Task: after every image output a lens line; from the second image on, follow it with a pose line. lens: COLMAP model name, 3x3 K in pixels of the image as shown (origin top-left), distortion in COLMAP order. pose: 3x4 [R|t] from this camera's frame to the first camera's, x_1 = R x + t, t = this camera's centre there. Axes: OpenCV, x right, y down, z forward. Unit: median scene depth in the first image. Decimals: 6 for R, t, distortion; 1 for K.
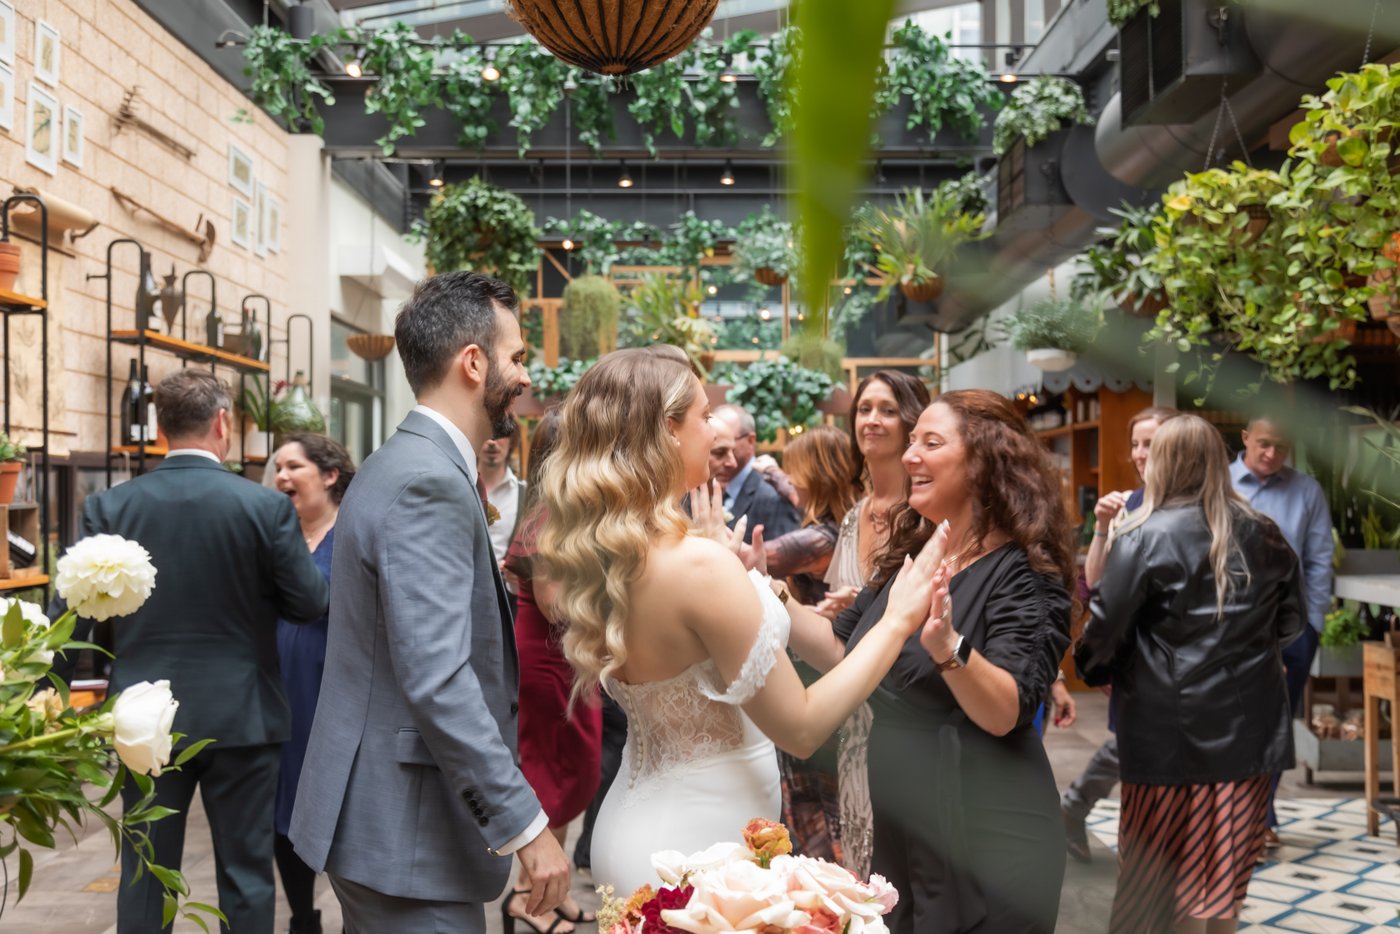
lens RADIAL K [[1521.7, 0, 698.6], [0, 1521.7, 499.6], [0, 0, 1]] dist [-0.015031, 0.024722]
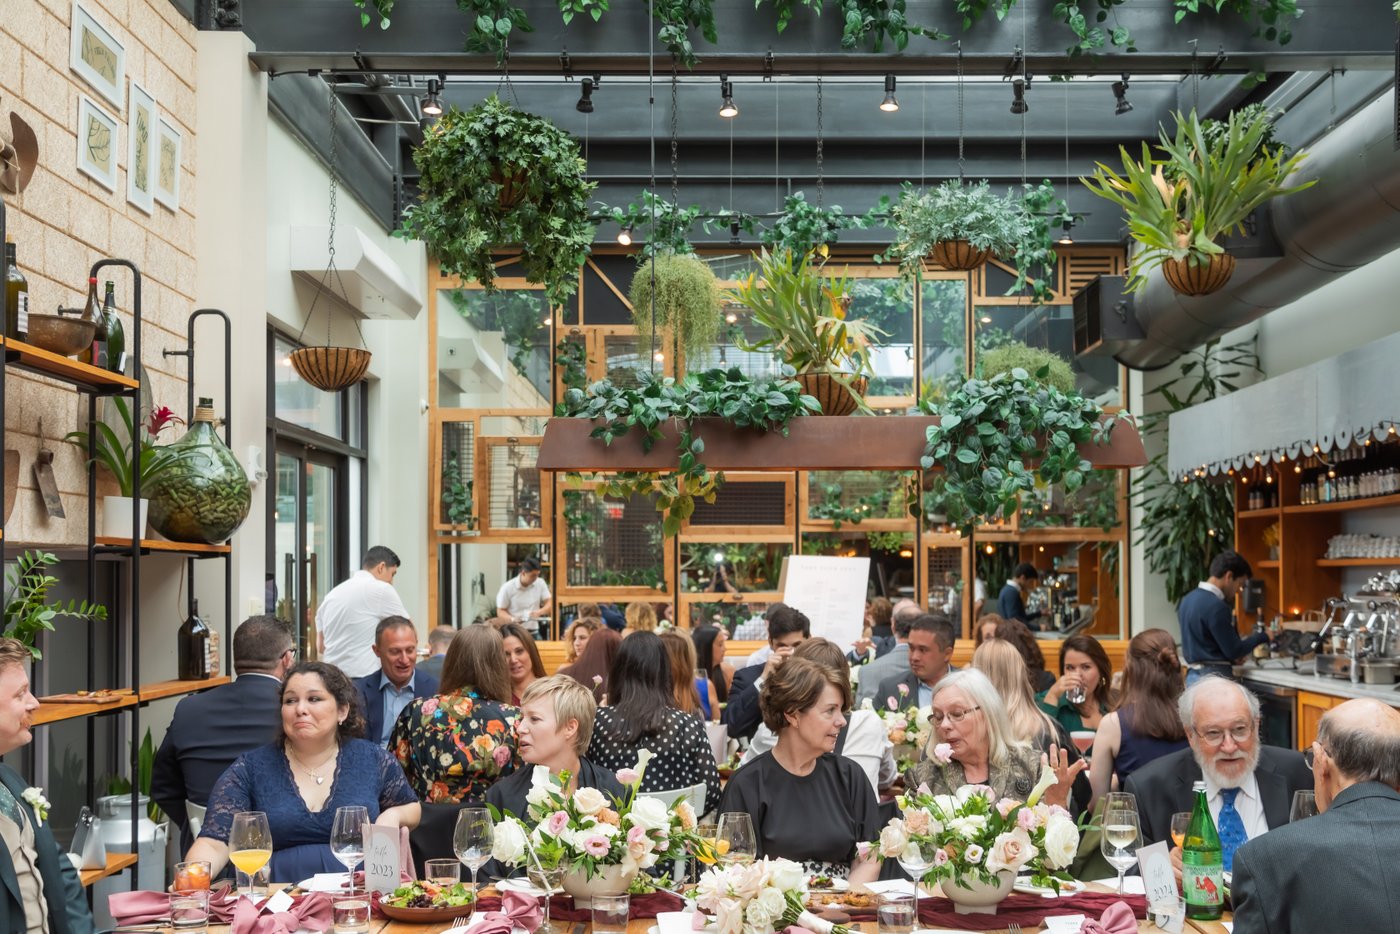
lens RADIAL K [[1476.3, 0, 698.3], [0, 1476.3, 543.0], [0, 0, 1]] dist [0.014915, 0.004924]
pose [[0.999989, -0.000438, -0.004621, -0.066815], [0.000311, 0.999623, -0.027449, -0.011225], [0.004631, 0.027447, 0.999613, 0.442042]]
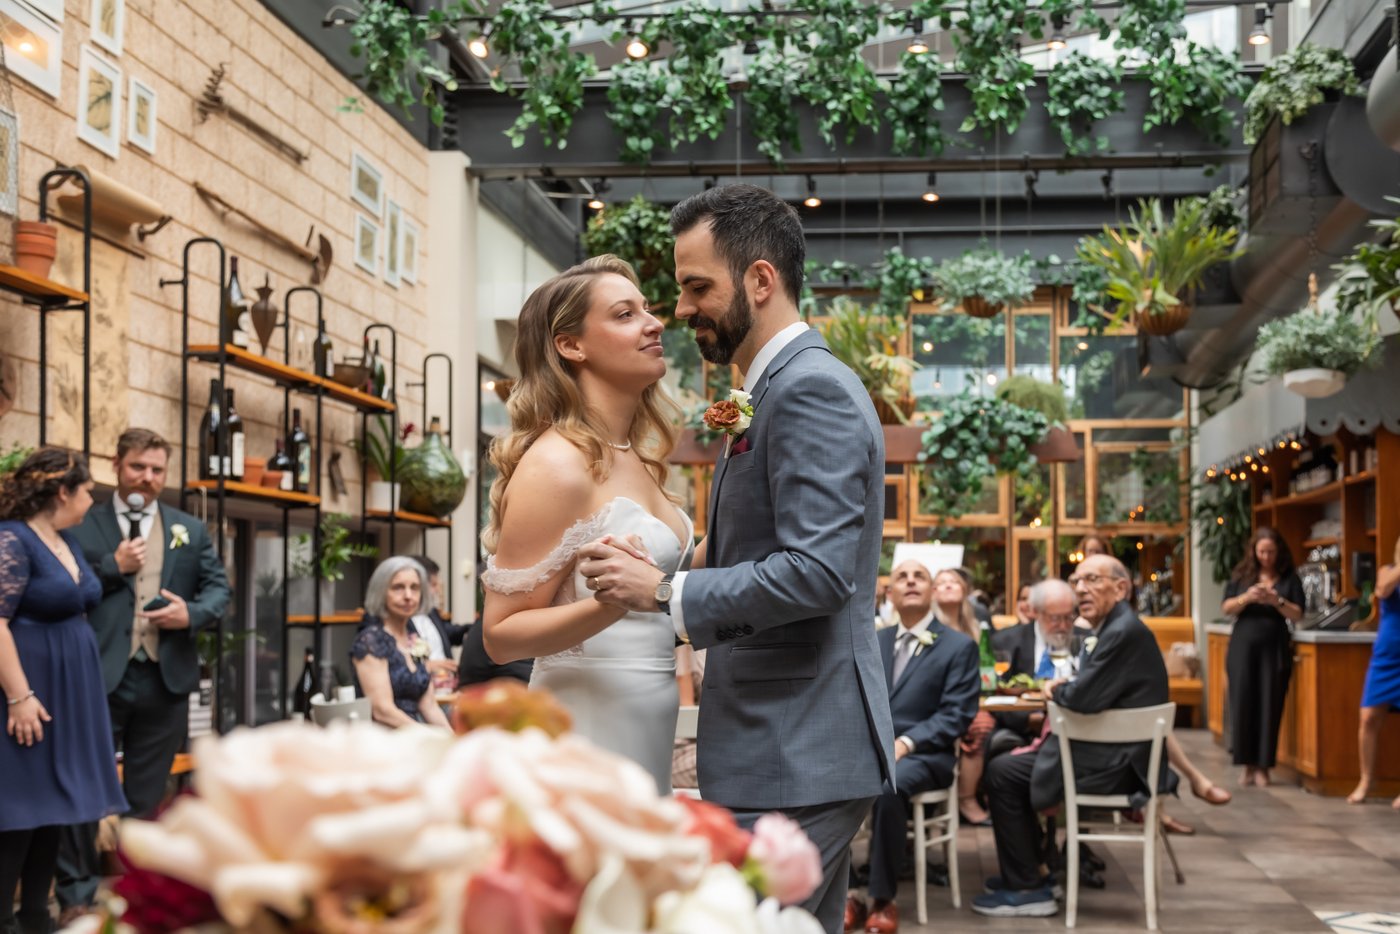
lens RADIAL K [[1634.2, 0, 800.9], [0, 1634.2, 585.0], [0, 0, 1]] dist [0.009831, -0.048128]
pose [[0.996163, 0.002875, -0.087467, 0.031261], [-0.004835, 0.999742, -0.022196, 0.034355], [0.087381, 0.022534, 0.995920, 0.092588]]
